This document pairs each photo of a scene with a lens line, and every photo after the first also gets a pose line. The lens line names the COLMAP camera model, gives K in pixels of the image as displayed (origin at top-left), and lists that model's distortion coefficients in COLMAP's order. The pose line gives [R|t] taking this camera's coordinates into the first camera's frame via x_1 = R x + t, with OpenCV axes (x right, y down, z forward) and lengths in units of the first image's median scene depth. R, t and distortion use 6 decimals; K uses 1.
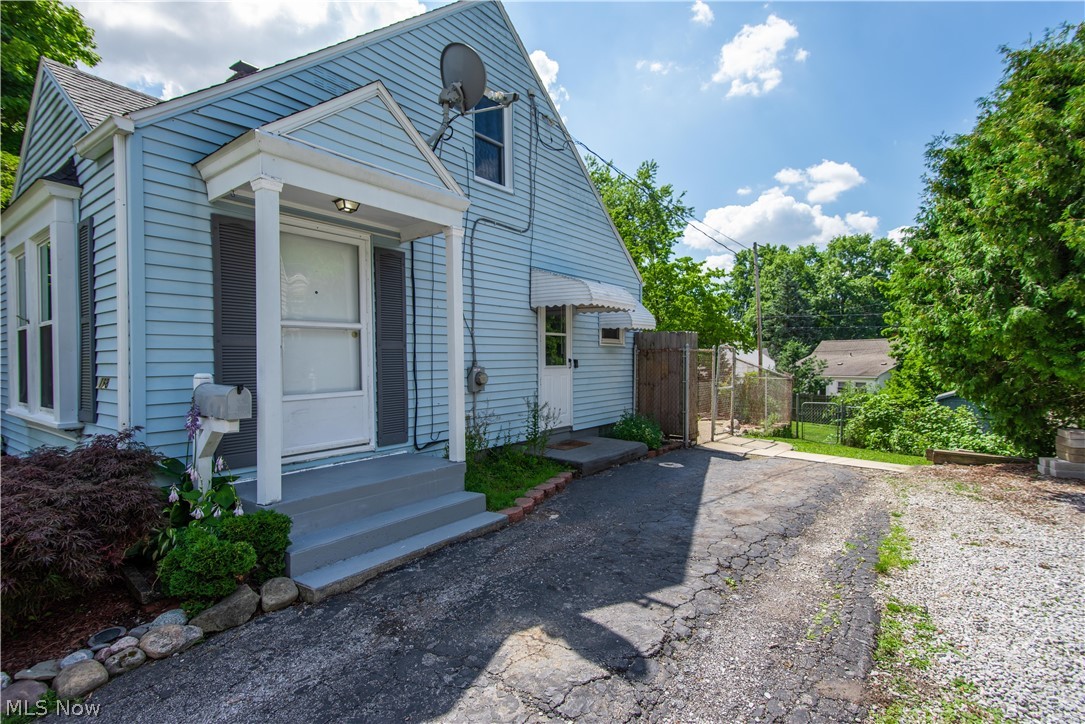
lens RADIAL K [[521.9, 0, 539.0], [0, 521.9, 362.3], [0, 0, 1]] dist [0.028833, -0.010515]
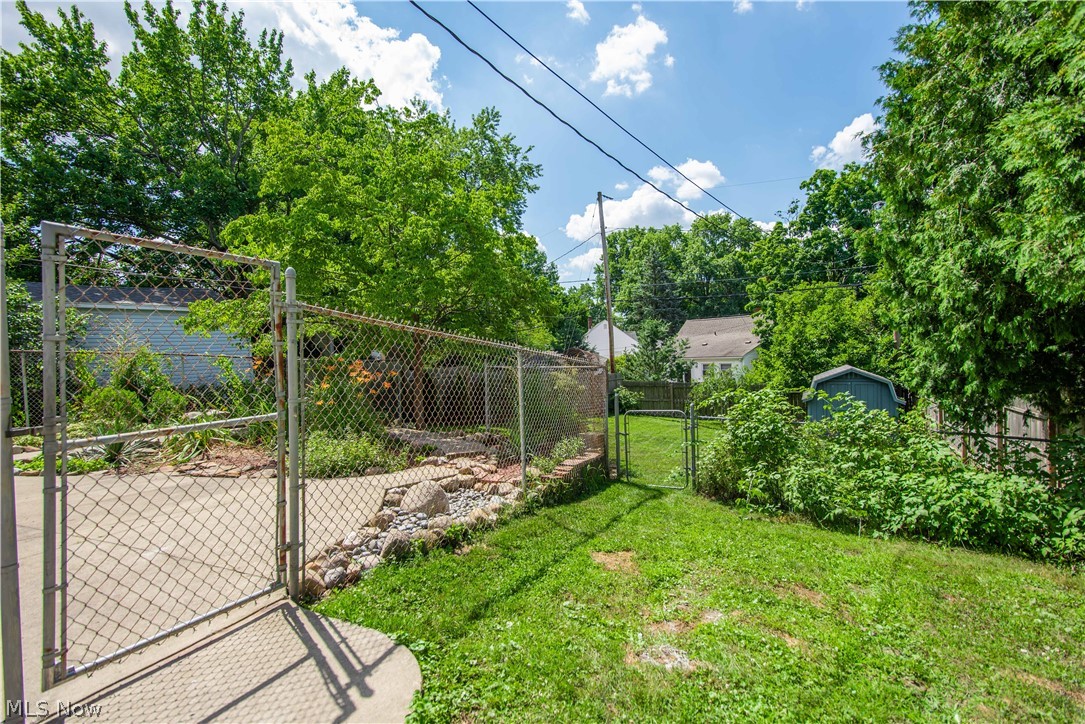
lens RADIAL K [[518.3, 0, 546.7], [0, 518.3, 359.7], [0, 0, 1]] dist [0.066106, -0.000139]
pose [[0.975710, -0.041919, 0.215017, 0.126020], [0.039599, 0.999102, 0.015084, 0.005840], [-0.215456, -0.006203, 0.976494, 0.203648]]
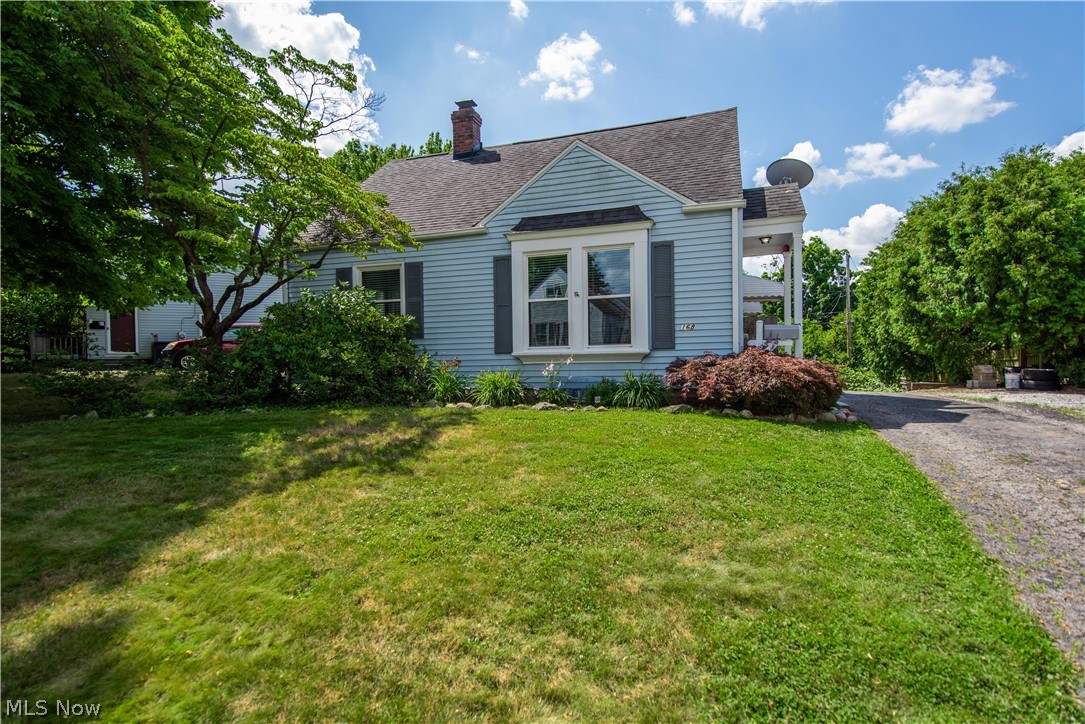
lens RADIAL K [[562.3, 0, 542.5], [0, 562.3, 362.0], [0, 0, 1]] dist [0.032212, 0.000250]
pose [[0.944673, -0.006275, 0.327954, -0.221015], [0.009119, 0.999933, -0.007137, 0.019601], [-0.327887, 0.009733, 0.944667, -0.086892]]
